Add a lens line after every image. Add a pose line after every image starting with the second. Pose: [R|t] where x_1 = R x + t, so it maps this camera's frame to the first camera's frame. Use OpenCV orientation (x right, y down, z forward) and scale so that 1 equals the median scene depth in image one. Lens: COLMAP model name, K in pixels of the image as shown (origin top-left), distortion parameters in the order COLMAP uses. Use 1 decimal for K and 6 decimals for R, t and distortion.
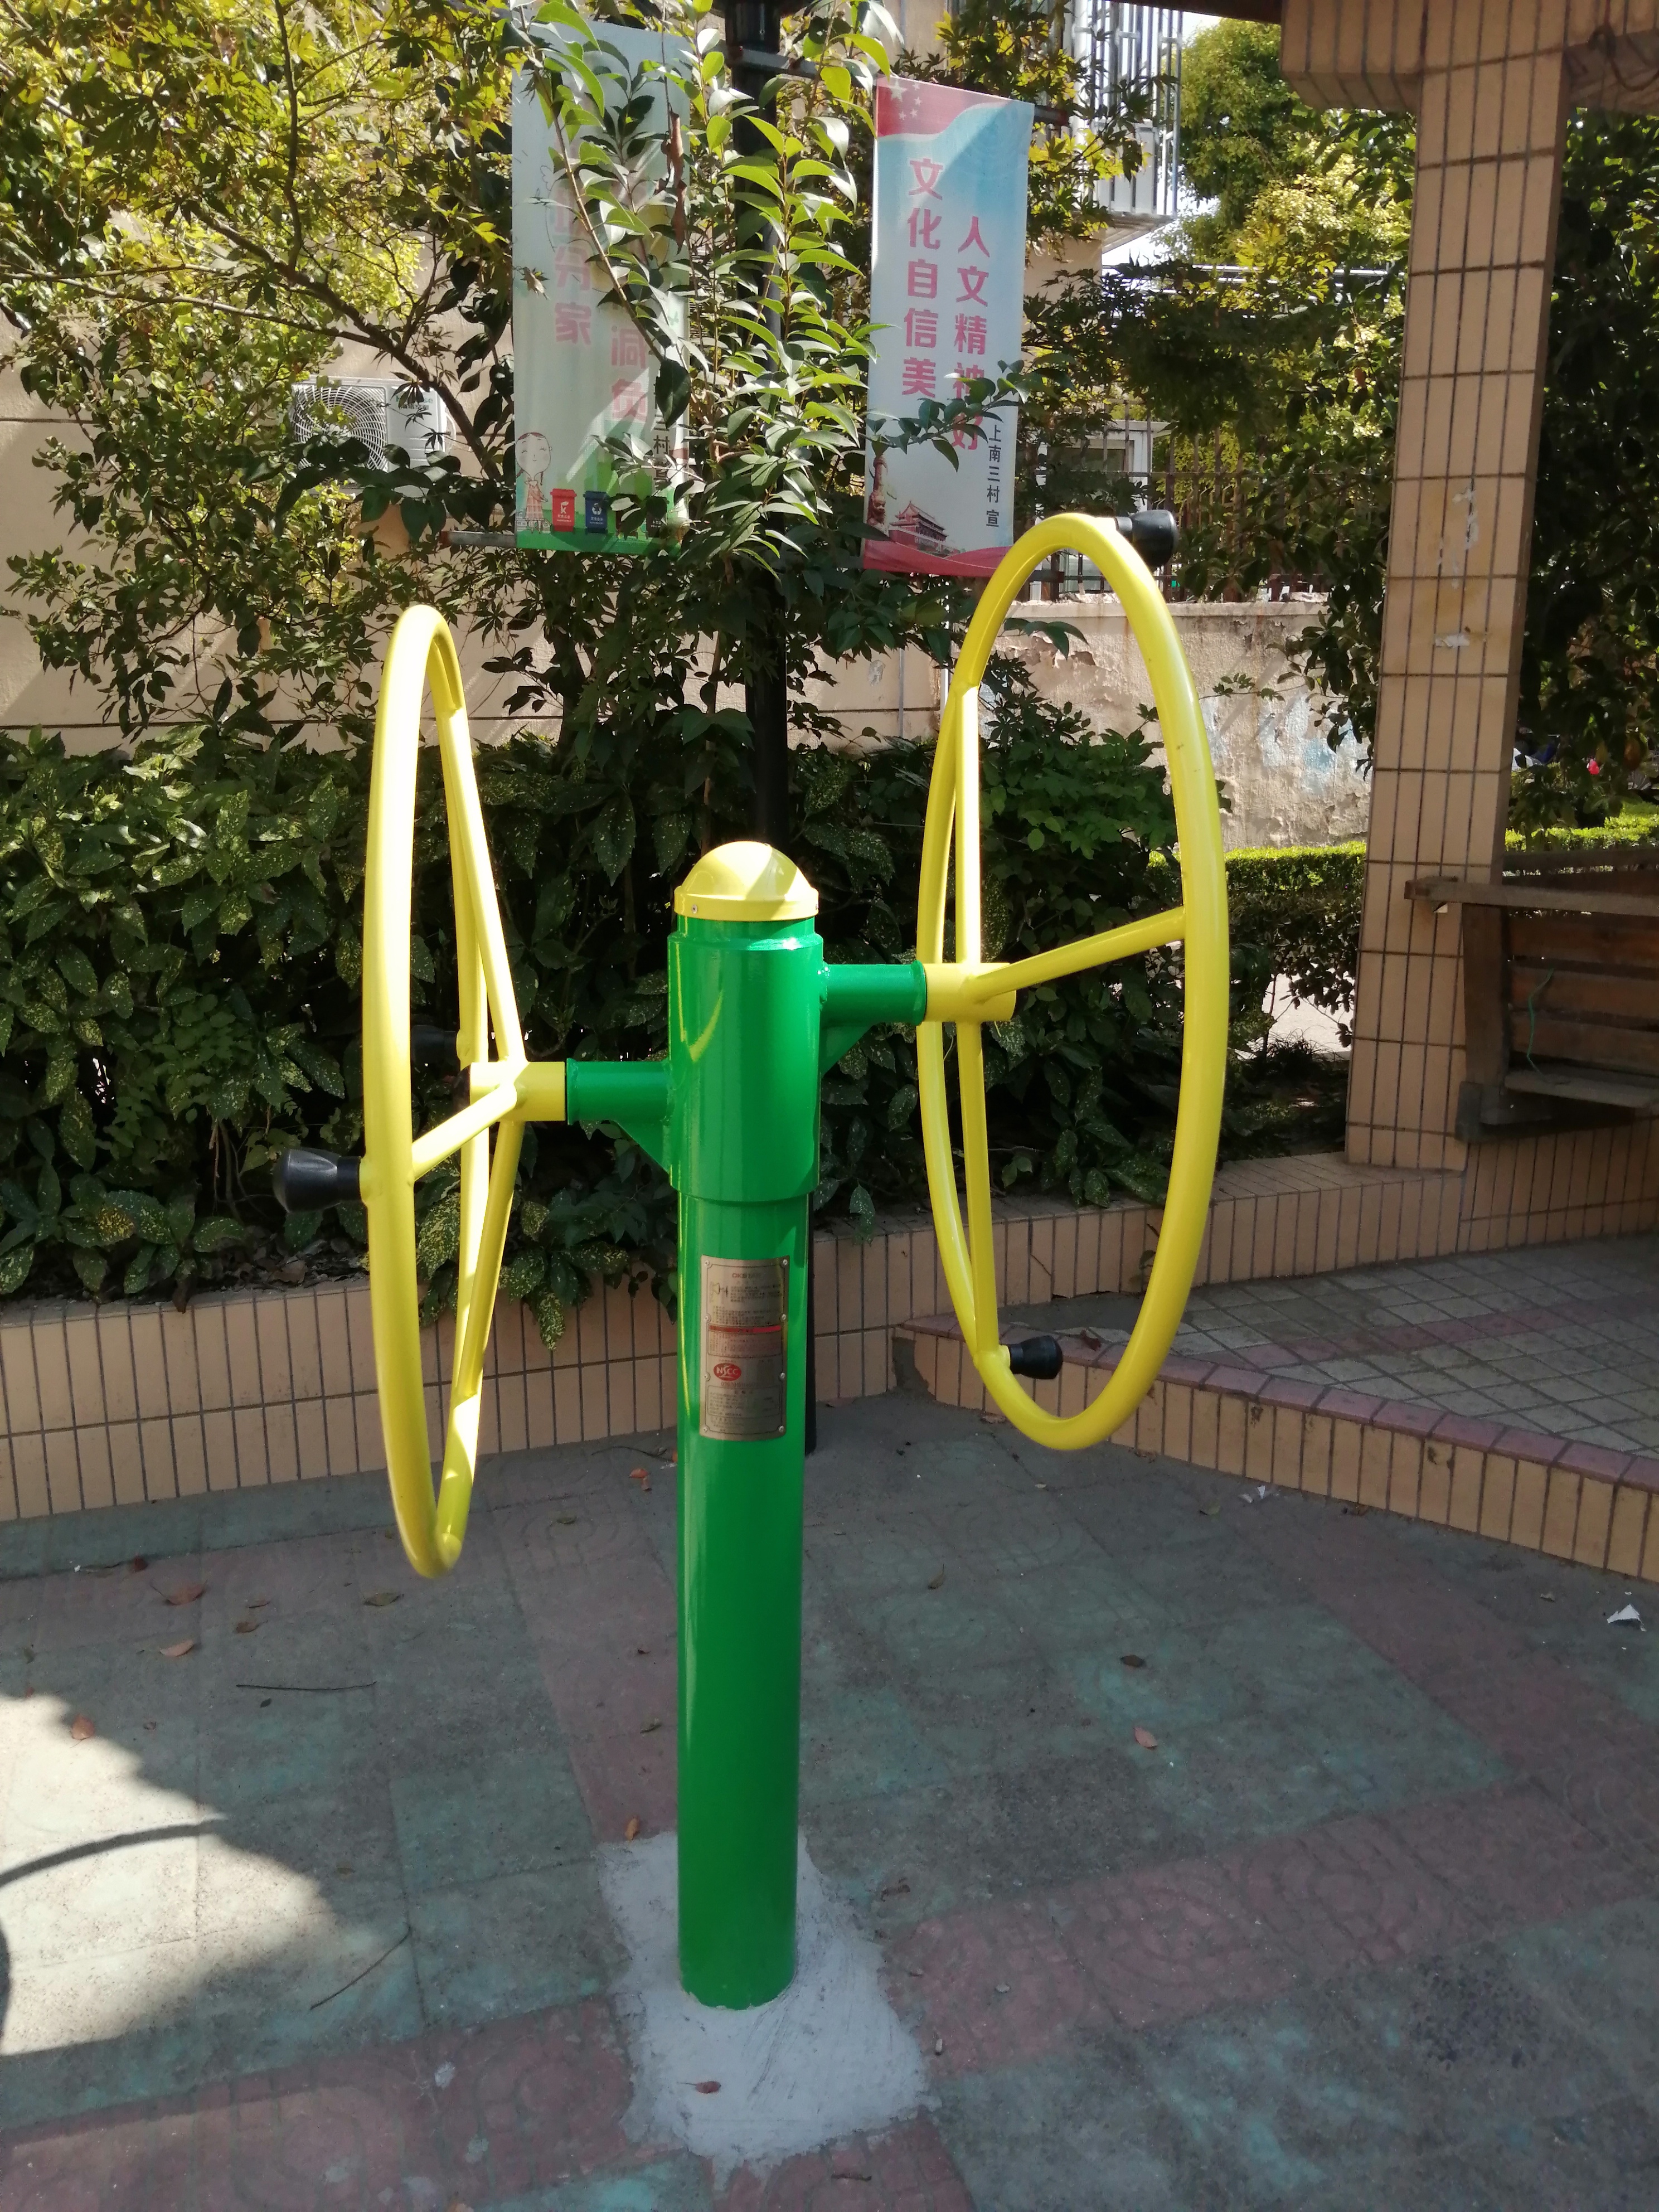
lens RADIAL K [[1744.7, 0, 829.5], [0, 1744.7, 1106.0], [0, 0, 1]] dist [0.000445, -0.003084]
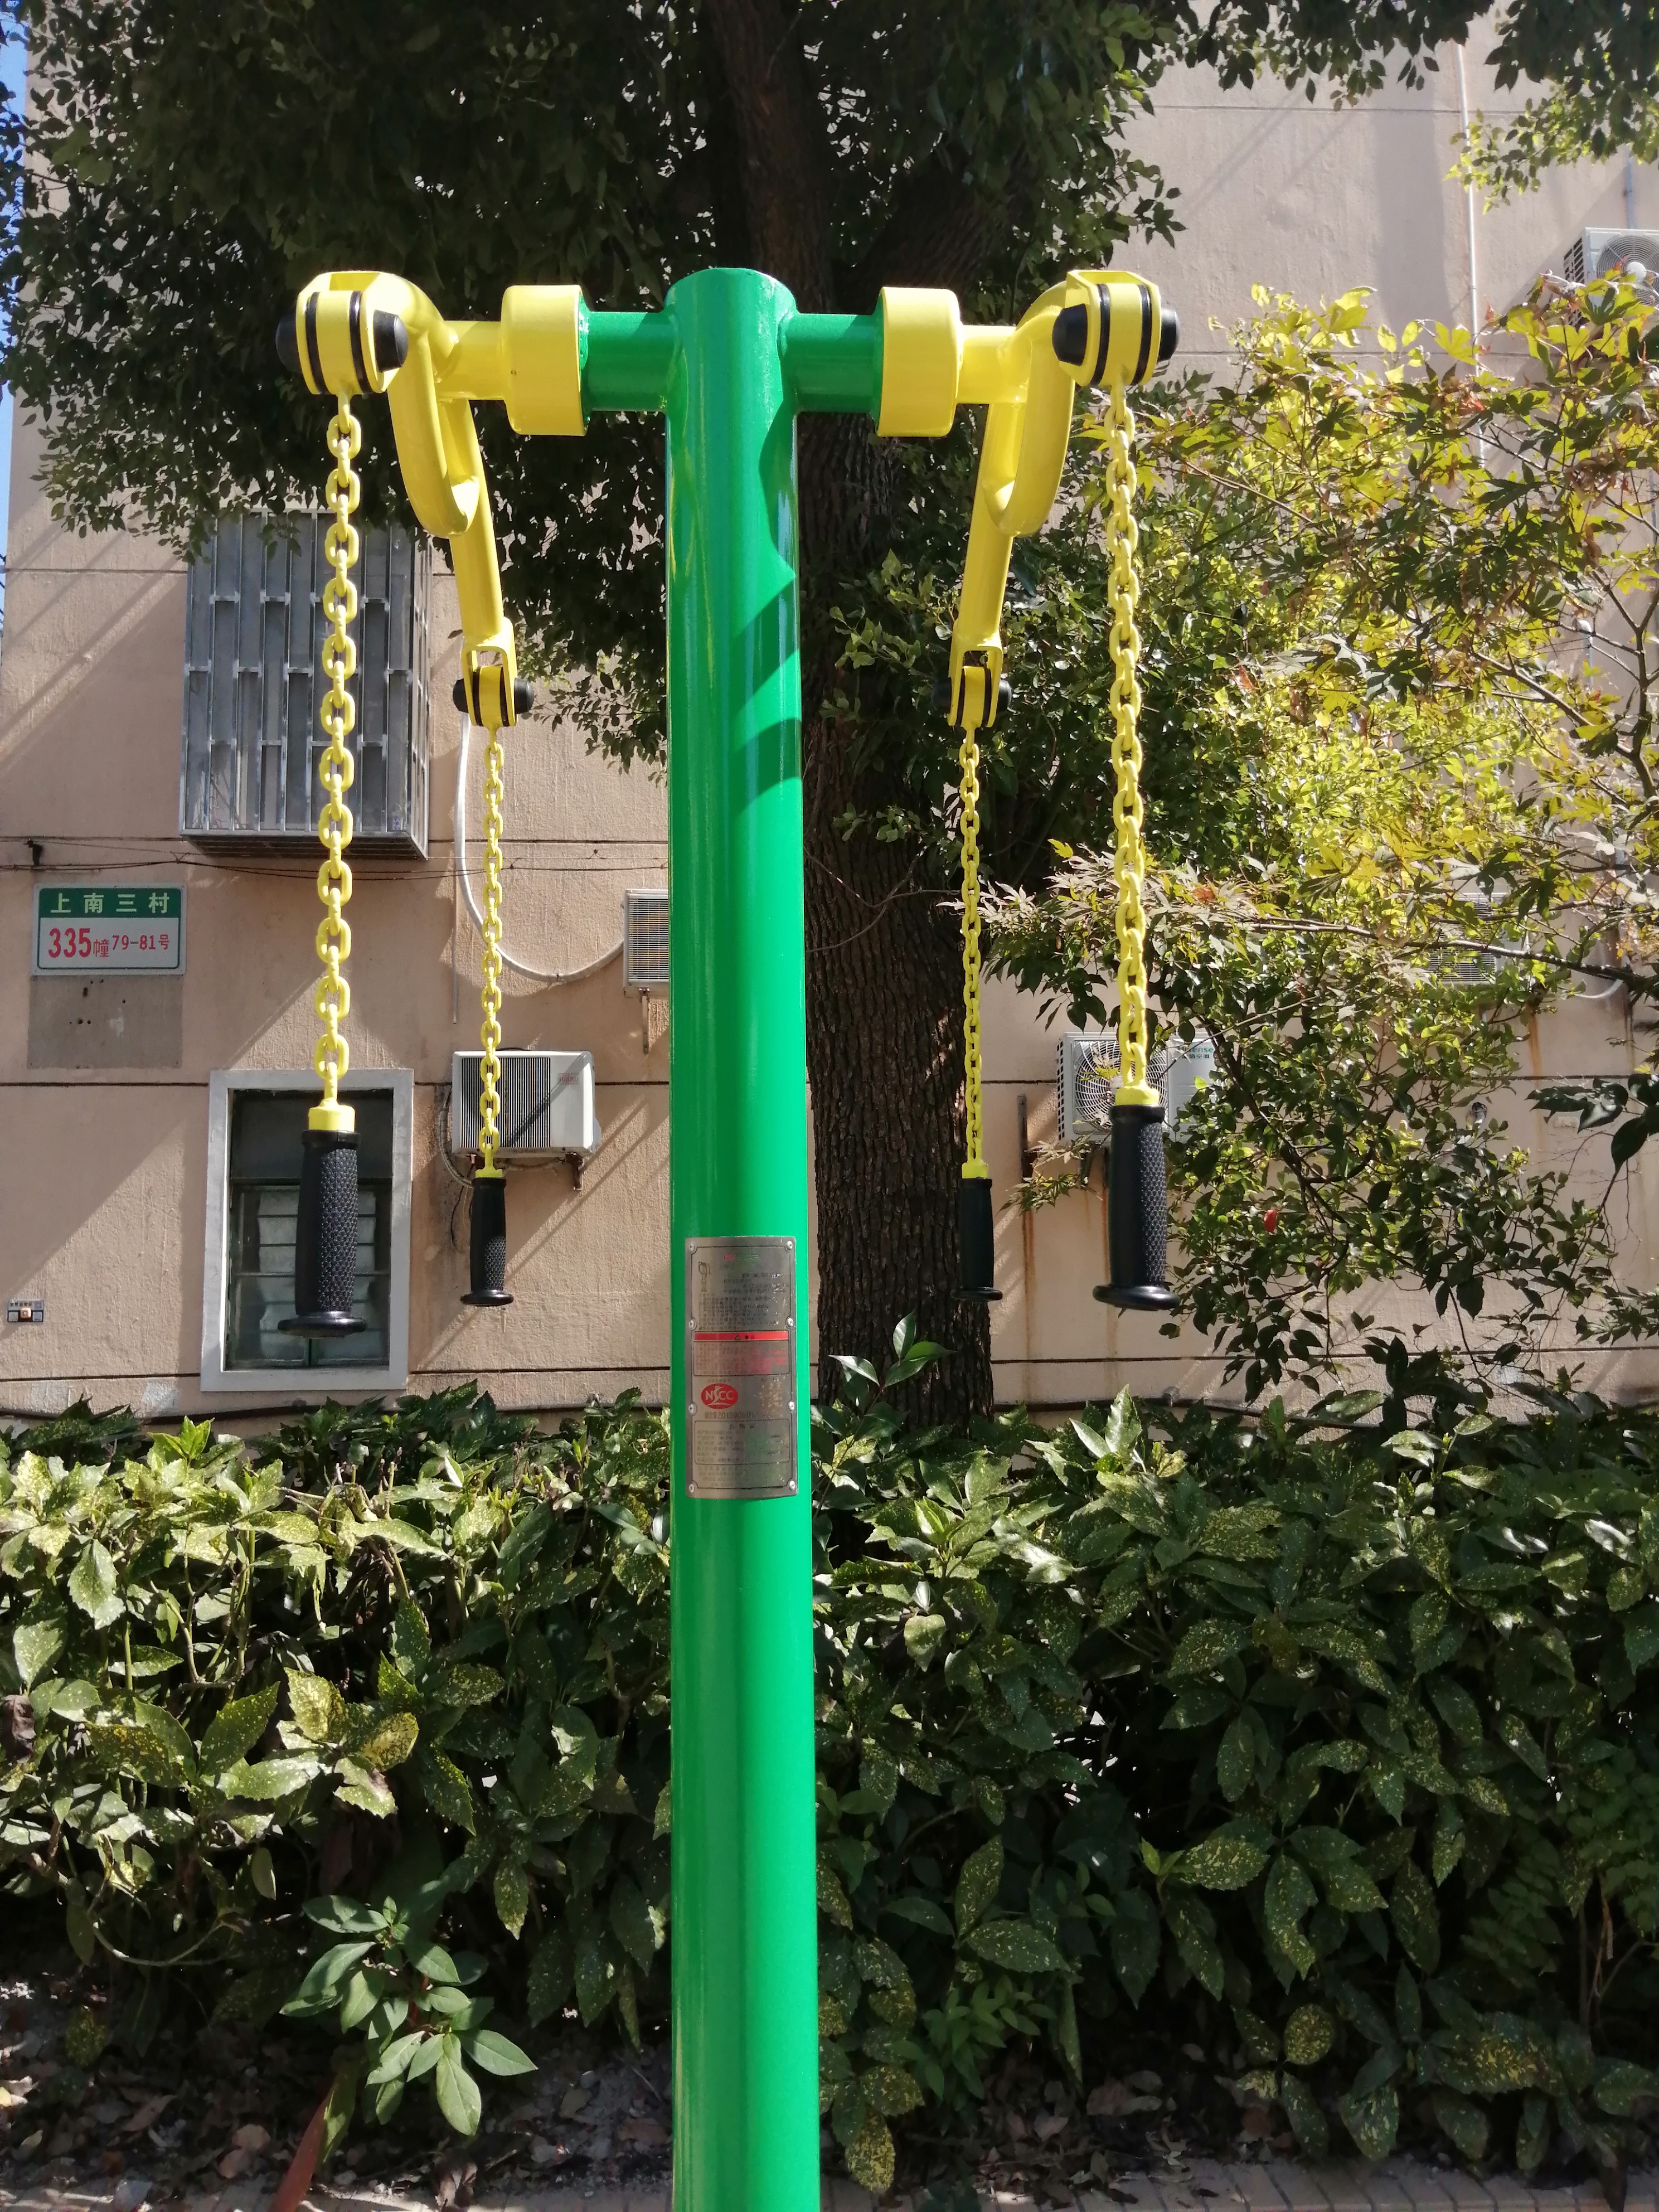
lens RADIAL K [[1771.3, 0, 829.5], [0, 1771.3, 1106.0], [0, 0, 1]] dist [-0.027882, 0.007586]
pose [[0.962137, -0.029265, -0.270991, -0.494271], [-0.065917, 0.939725, -0.335517, -0.049849], [0.264476, 0.340676, 0.902215, 0.105122]]
